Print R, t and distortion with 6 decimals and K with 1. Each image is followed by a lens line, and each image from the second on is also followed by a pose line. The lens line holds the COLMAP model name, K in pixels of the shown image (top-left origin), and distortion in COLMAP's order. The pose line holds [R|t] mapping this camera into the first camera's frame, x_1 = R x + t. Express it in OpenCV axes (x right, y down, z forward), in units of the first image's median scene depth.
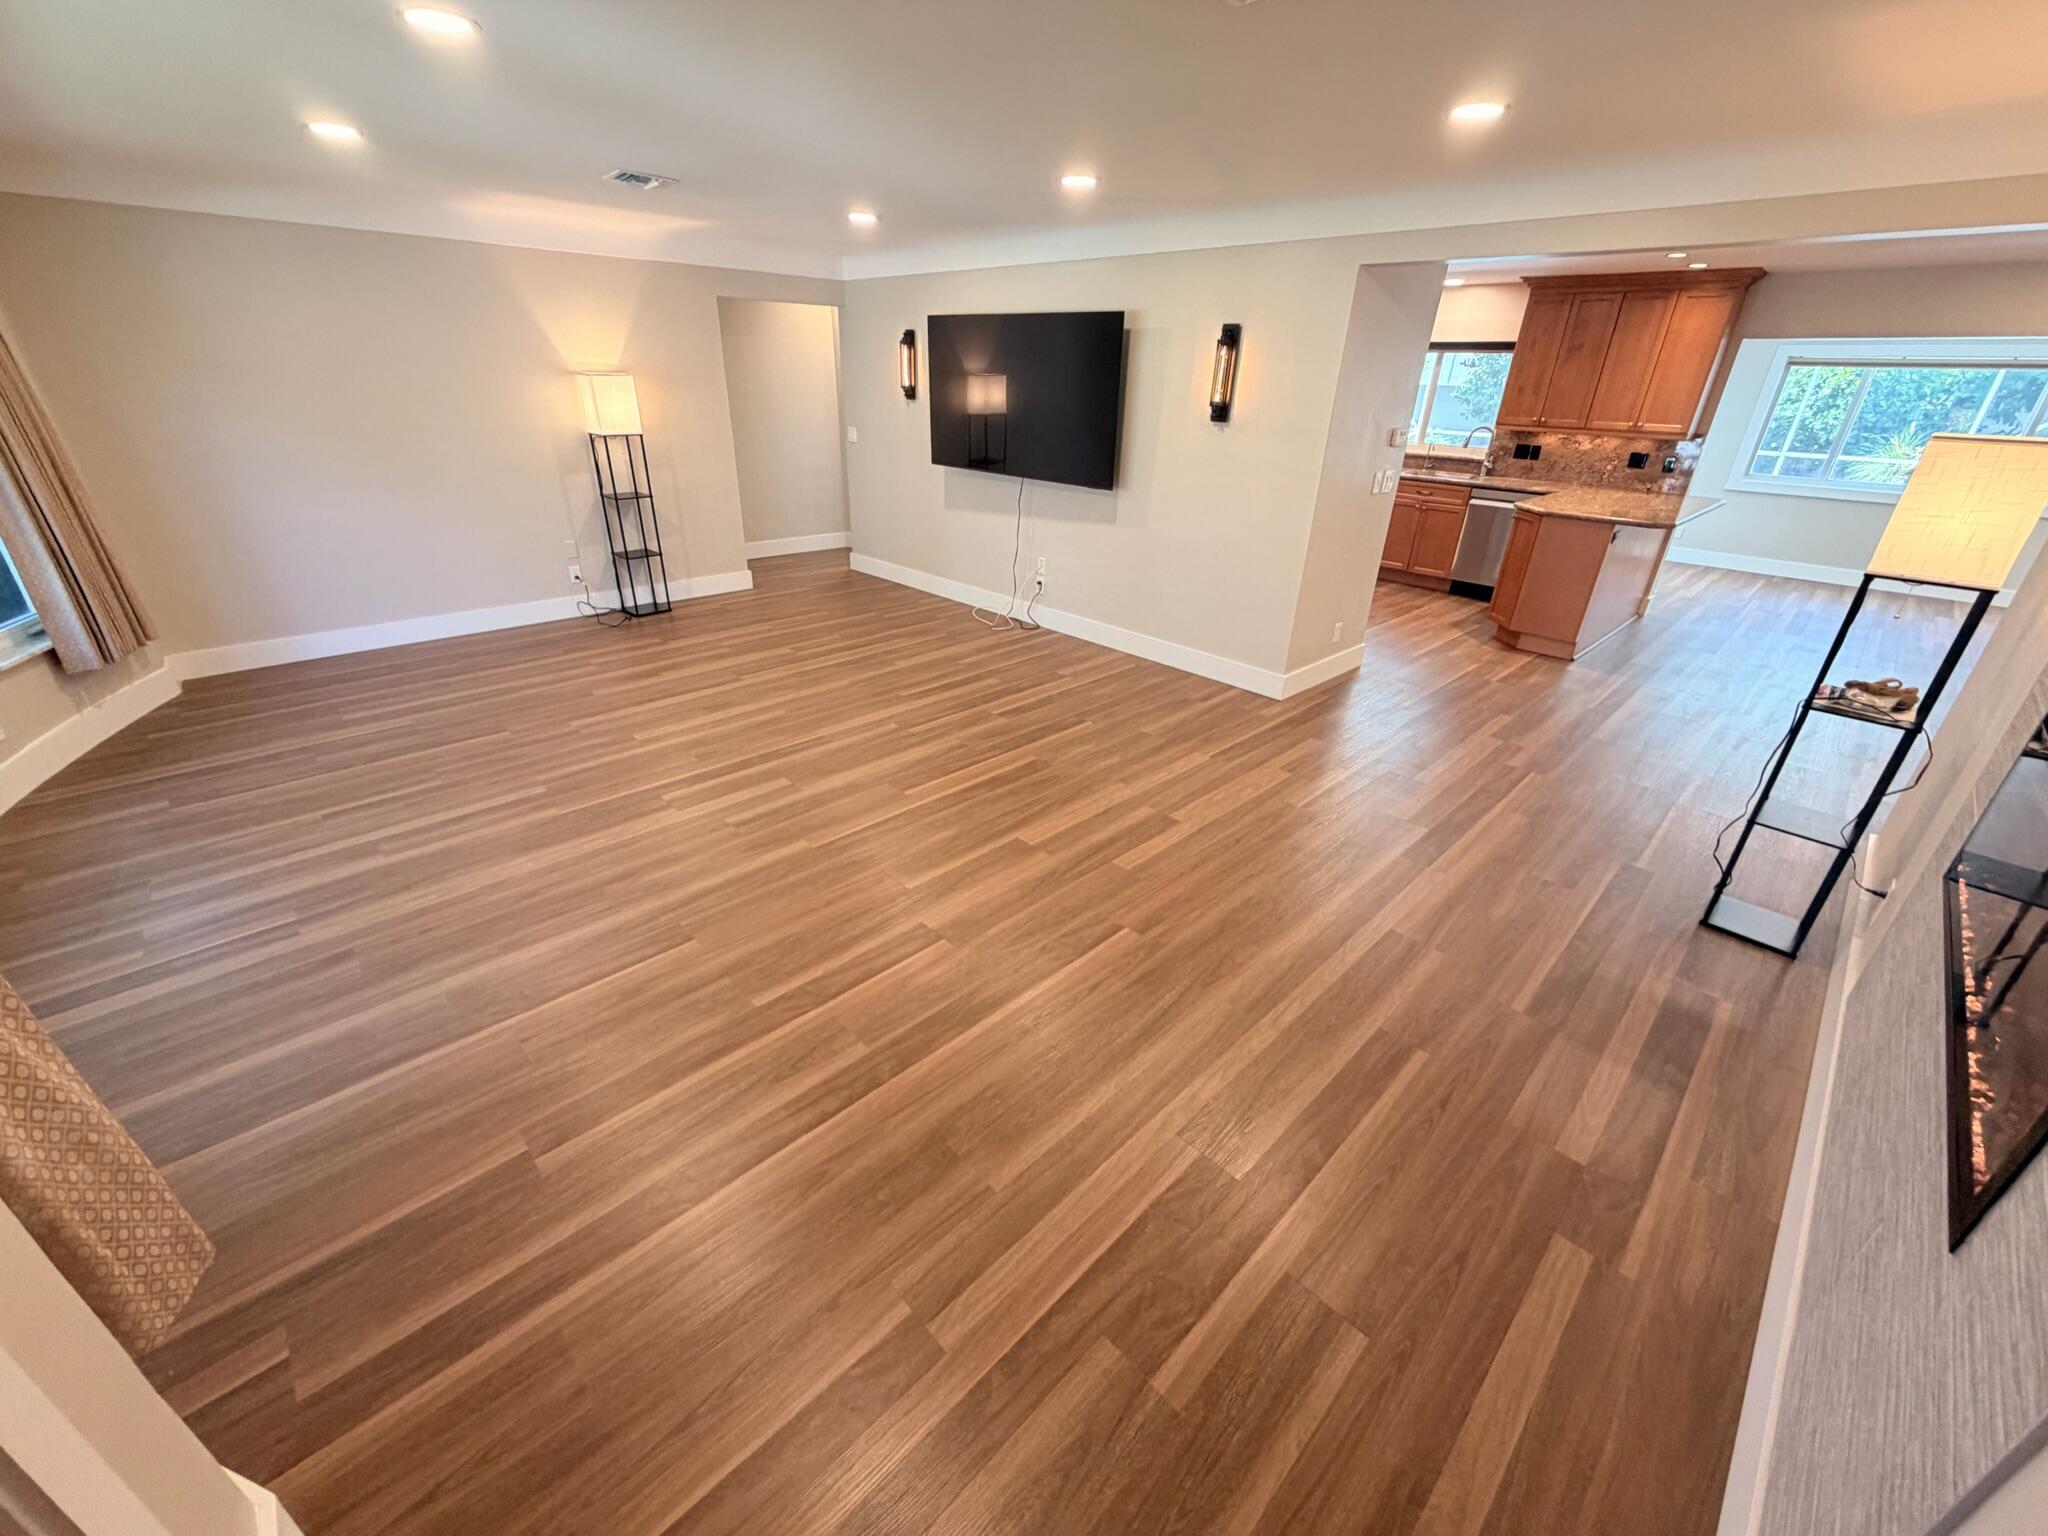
lens RADIAL K [[814.8, 0, 1006.6], [0, 814.8, 768.8], [0, 0, 1]] dist [-0.003457, 0.000271]
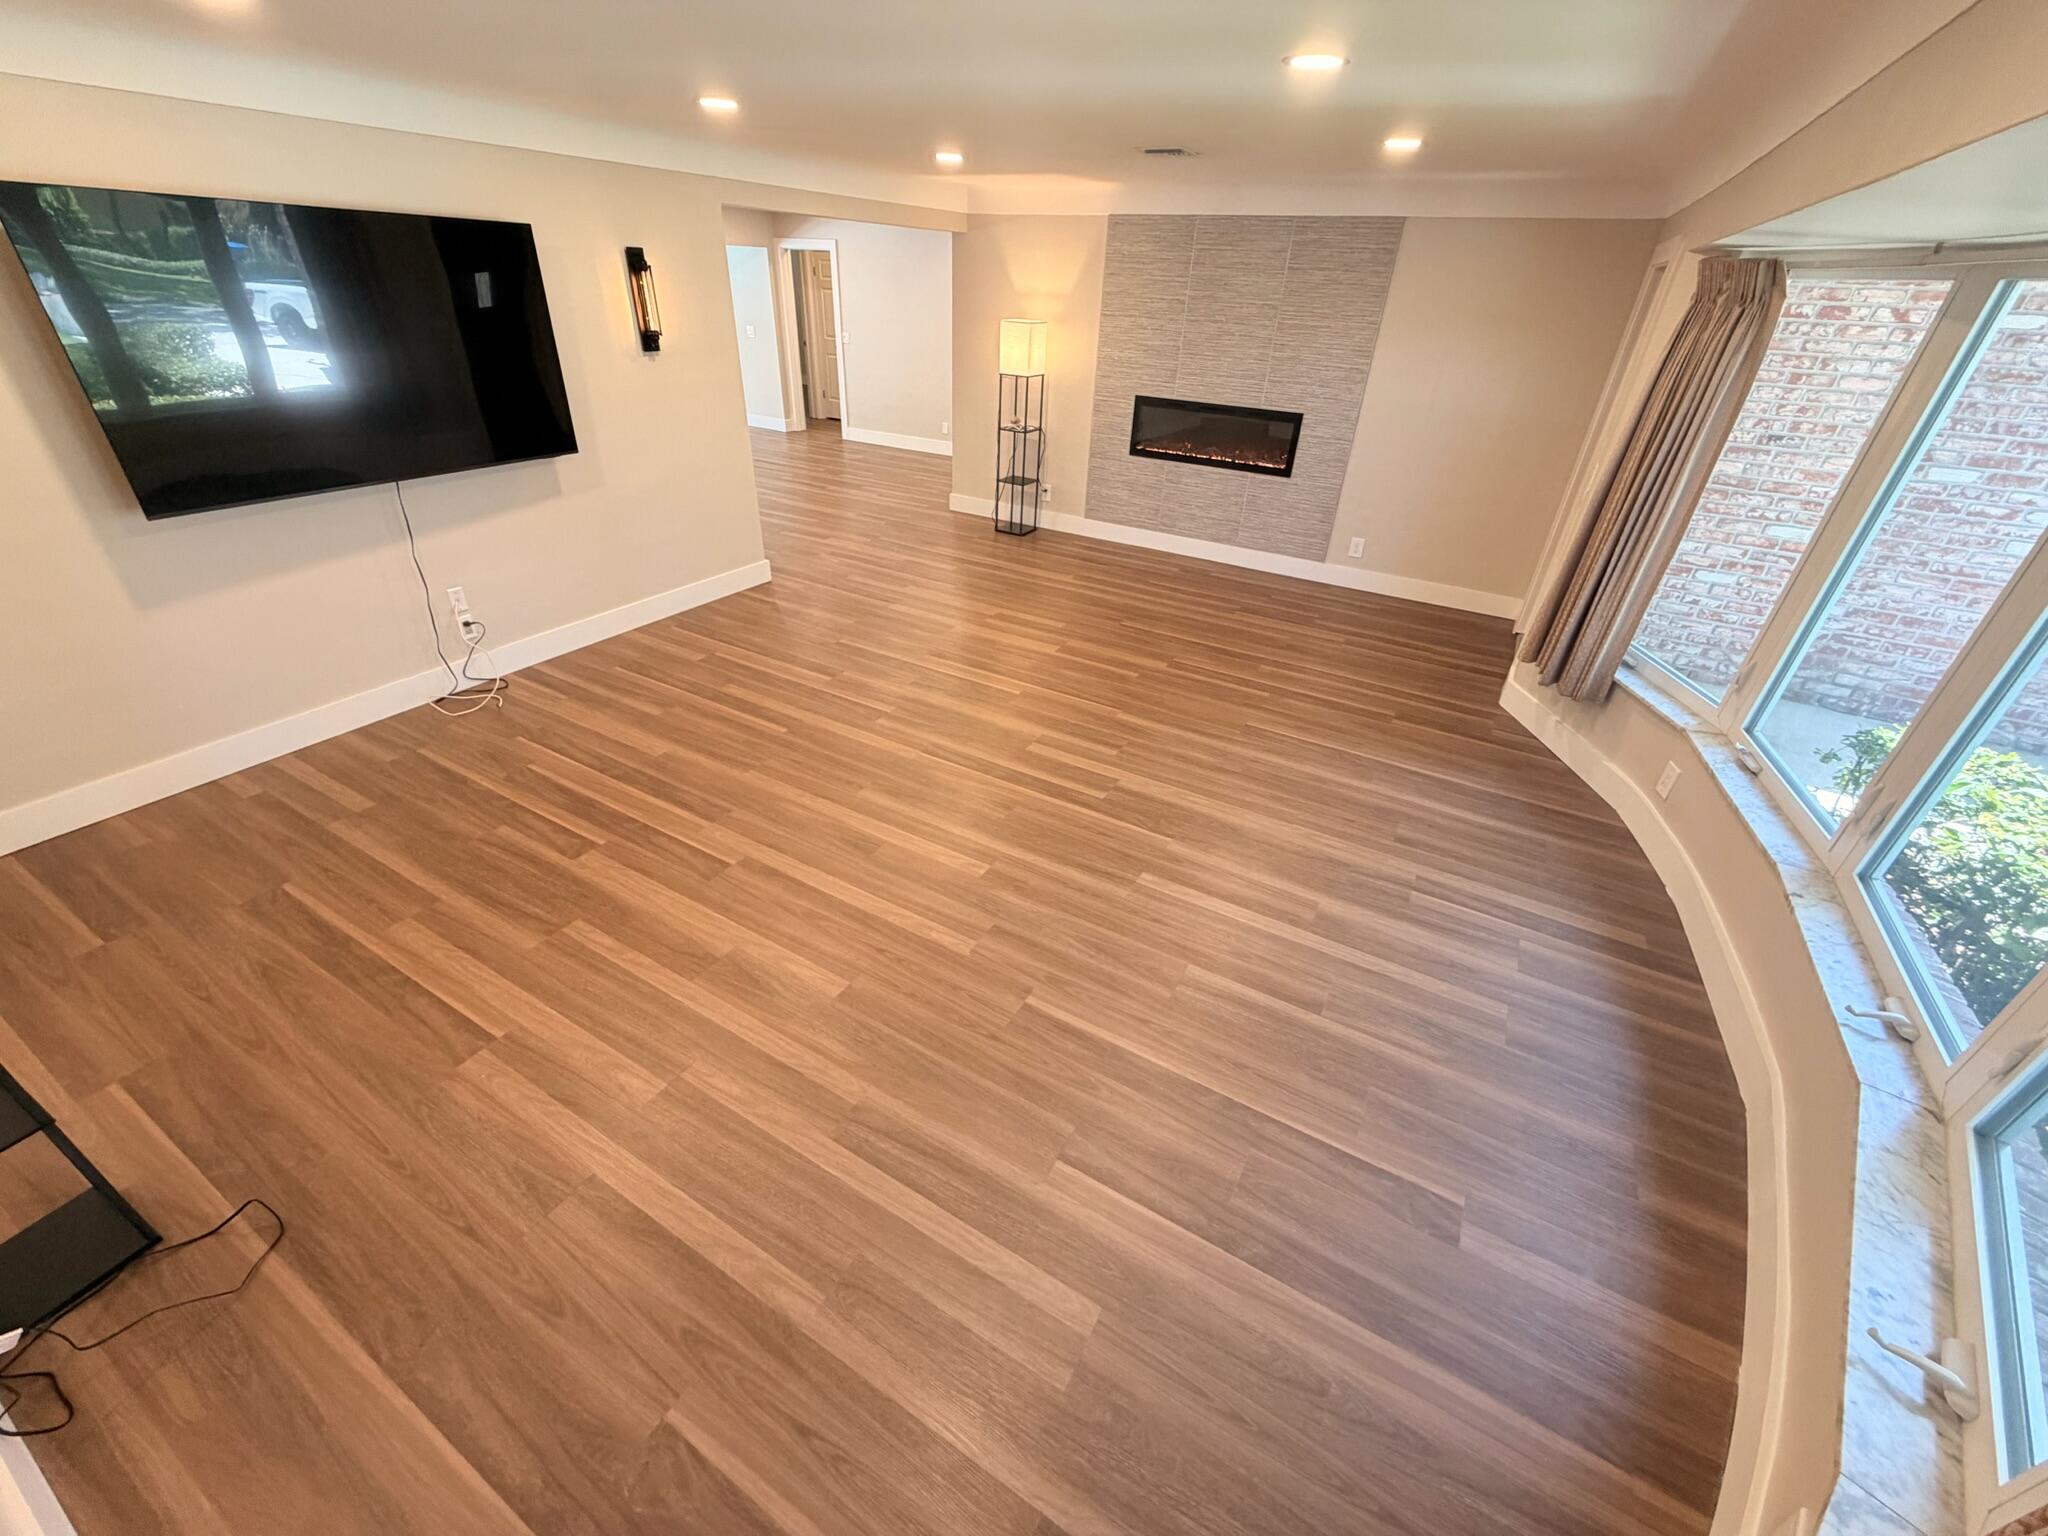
lens RADIAL K [[814.8, 0, 1036.1], [0, 814.8, 769.6], [0, 0, 1]] dist [-0.003457, 0.000271]
pose [[-0.295266, -0.527568, 0.796549, -0.760117], [0.374965, 0.702841, 0.604496, -0.401920], [-0.878760, 0.477165, -0.009706, 0.690418]]
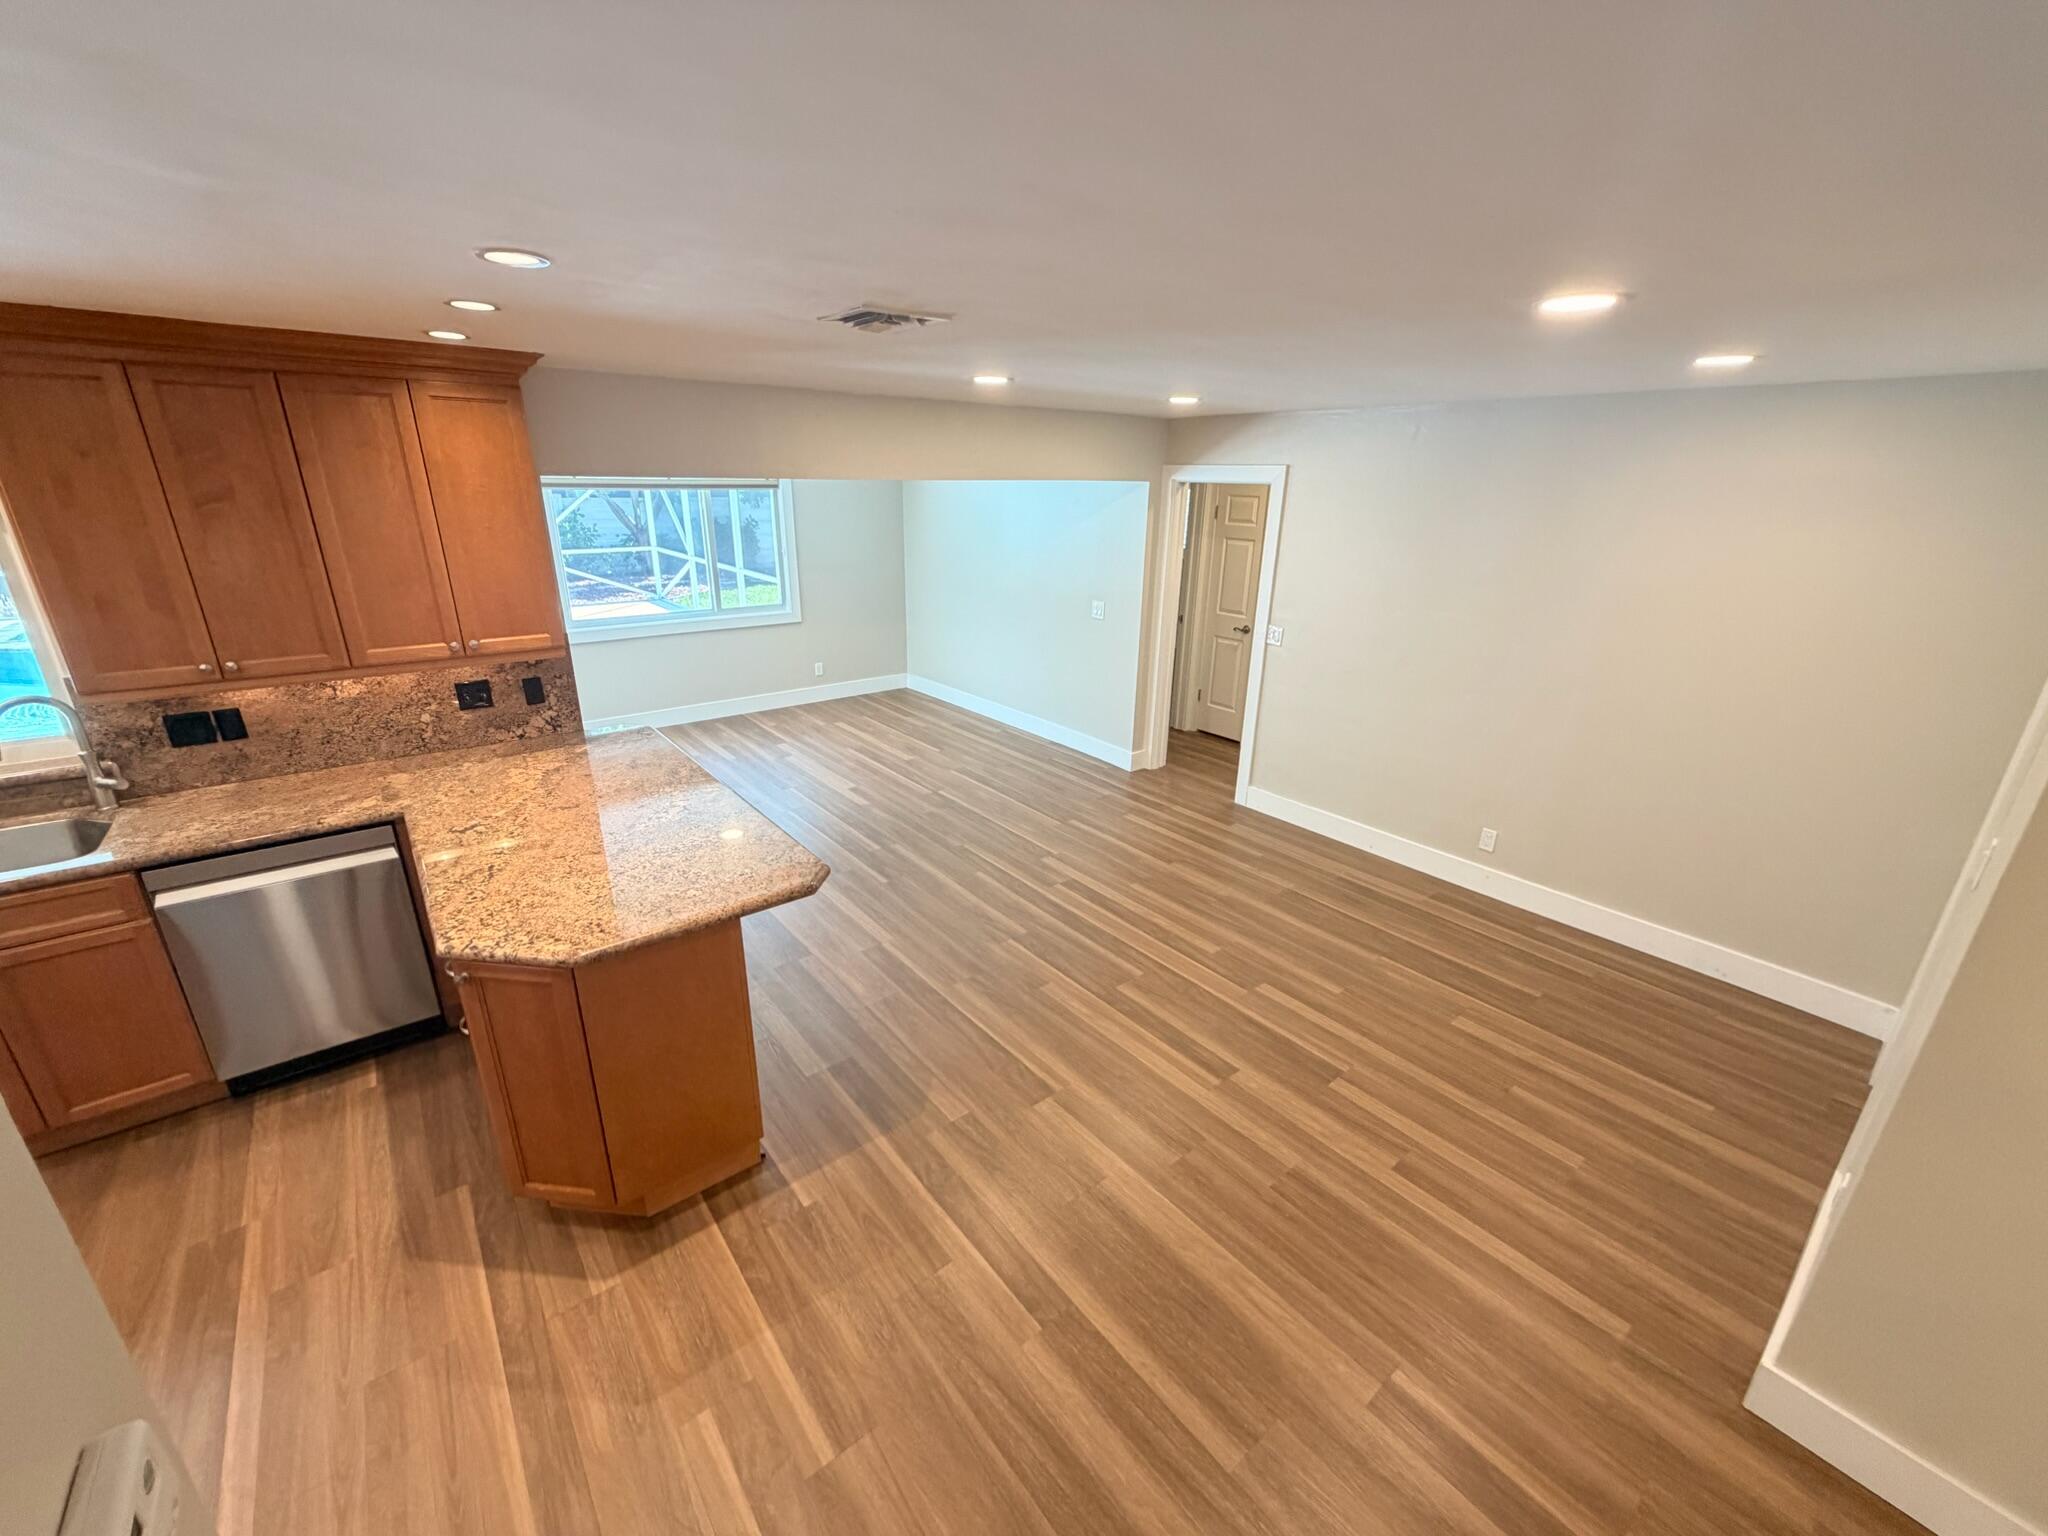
lens RADIAL K [[814.8, 0, 1026.0], [0, 814.8, 765.9], [0, 0, 1]] dist [-0.003457, 0.000271]
pose [[0.080986, -0.352951, 0.932130, 0.362598], [0.424323, 0.858431, 0.288179, -0.404092], [-0.901882, 0.372186, 0.219286, 0.694567]]
